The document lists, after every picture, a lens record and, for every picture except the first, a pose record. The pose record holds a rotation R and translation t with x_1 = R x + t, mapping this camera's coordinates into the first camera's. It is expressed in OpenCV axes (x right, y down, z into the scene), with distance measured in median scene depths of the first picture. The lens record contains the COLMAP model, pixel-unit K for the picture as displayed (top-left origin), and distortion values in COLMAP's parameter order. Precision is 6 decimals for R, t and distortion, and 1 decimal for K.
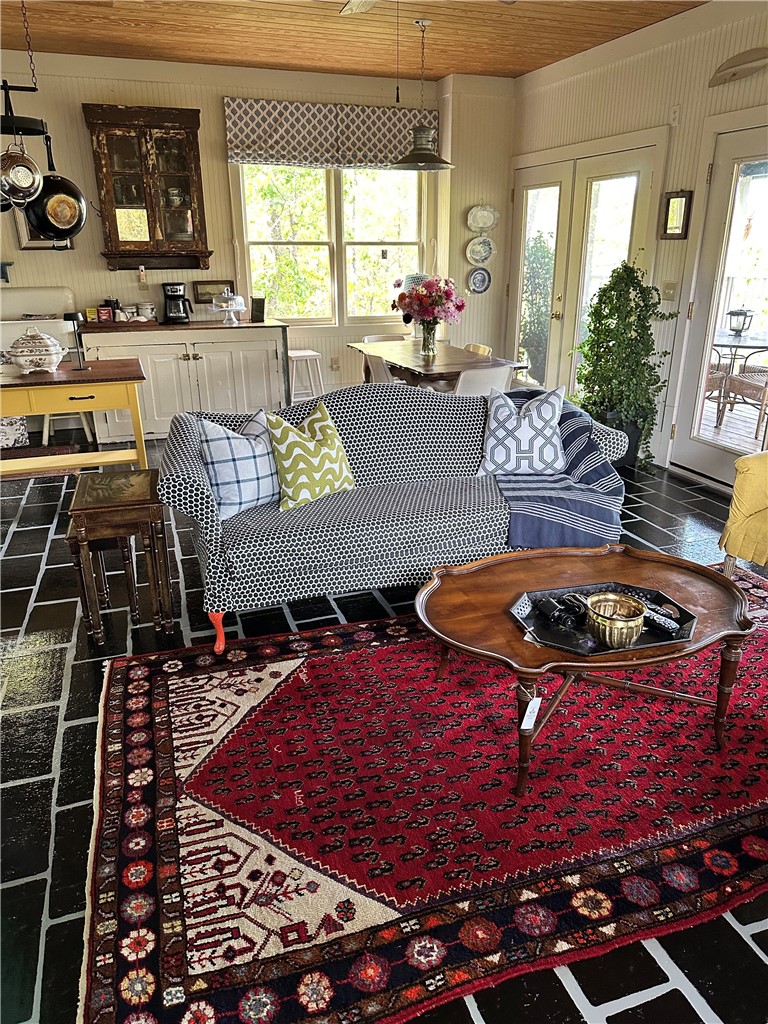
lens RADIAL K [[738.4, 0, 410.3], [0, 738.4, 511.7], [0, 0, 1]] dist [0.043635, -0.007386]
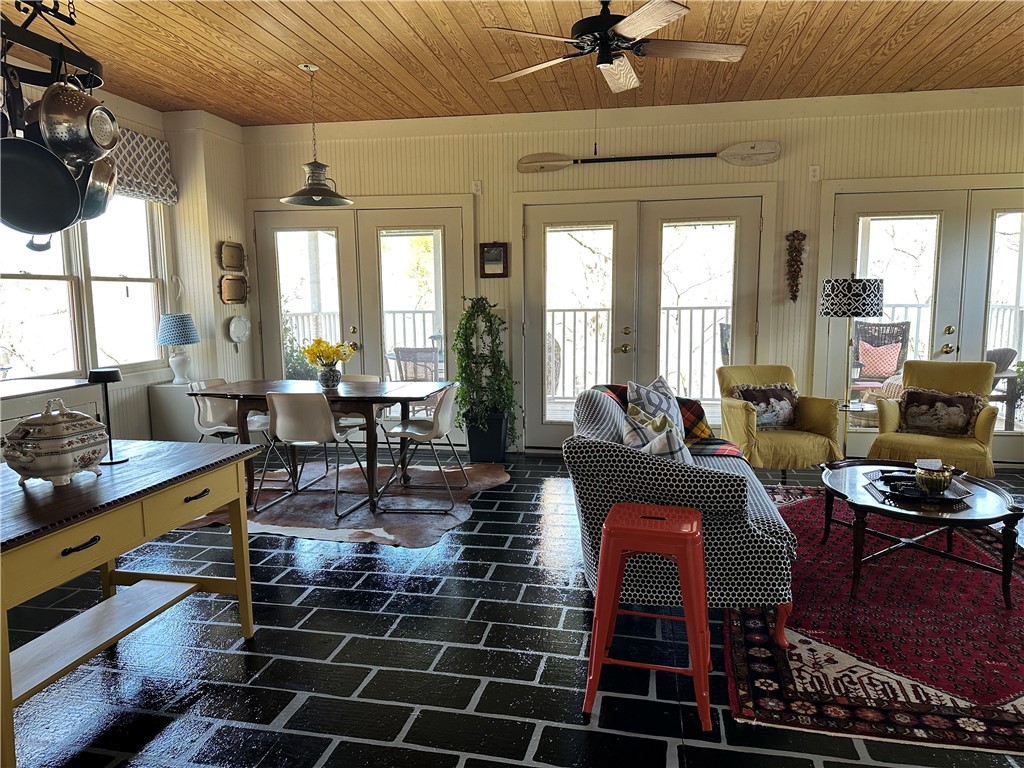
lens RADIAL K [[726.7, 0, 512.0], [0, 726.7, 384.0], [0, 0, 1]] dist [0.006862, 0.000484]
pose [[0.504620, -0.106945, 0.856692, -1.014521], [0.301153, 0.951775, -0.058574, -0.159496], [-0.809114, 0.287553, 0.512492, 0.569536]]
